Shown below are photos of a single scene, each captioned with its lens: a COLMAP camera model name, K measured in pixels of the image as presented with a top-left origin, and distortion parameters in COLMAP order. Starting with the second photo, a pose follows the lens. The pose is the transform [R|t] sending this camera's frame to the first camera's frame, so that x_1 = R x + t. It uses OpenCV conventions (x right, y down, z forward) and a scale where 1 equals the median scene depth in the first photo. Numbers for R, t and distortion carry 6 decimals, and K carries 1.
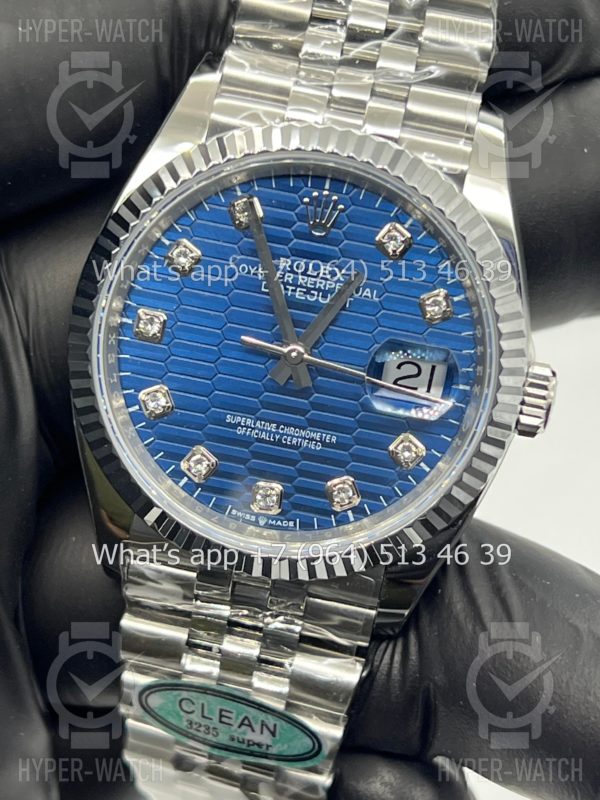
lens RADIAL K [[1812.7, 0, 300.0], [0, 1812.7, 400.0], [0, 0, 1]] dist [0.287816, -0.204700]
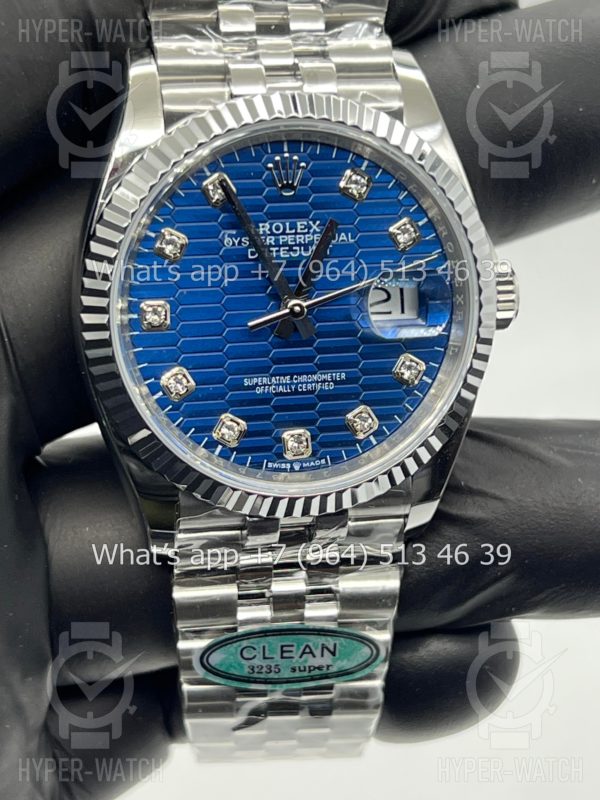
lens RADIAL K [[1812.7, 0, 300.0], [0, 1812.7, 400.0], [0, 0, 1]] dist [0.287816, -0.204700]
pose [[0.936129, -0.254729, 0.242439, -0.272358], [0.244216, 0.966970, 0.072997, -0.049942], [-0.253025, -0.009127, 0.967417, -0.043312]]
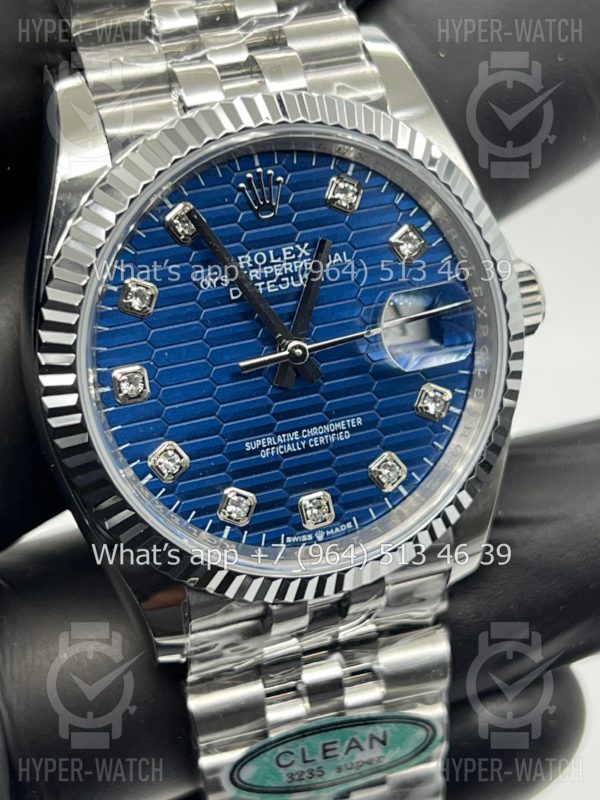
lens RADIAL K [[1812.7, 0, 300.0], [0, 1812.7, 400.0], [0, 0, 1]] dist [0.287816, -0.204700]
pose [[0.864049, -0.391226, 0.316800, -0.291460], [0.371852, 0.920214, 0.122200, -0.110455], [-0.339332, 0.012216, 0.940587, 0.153230]]
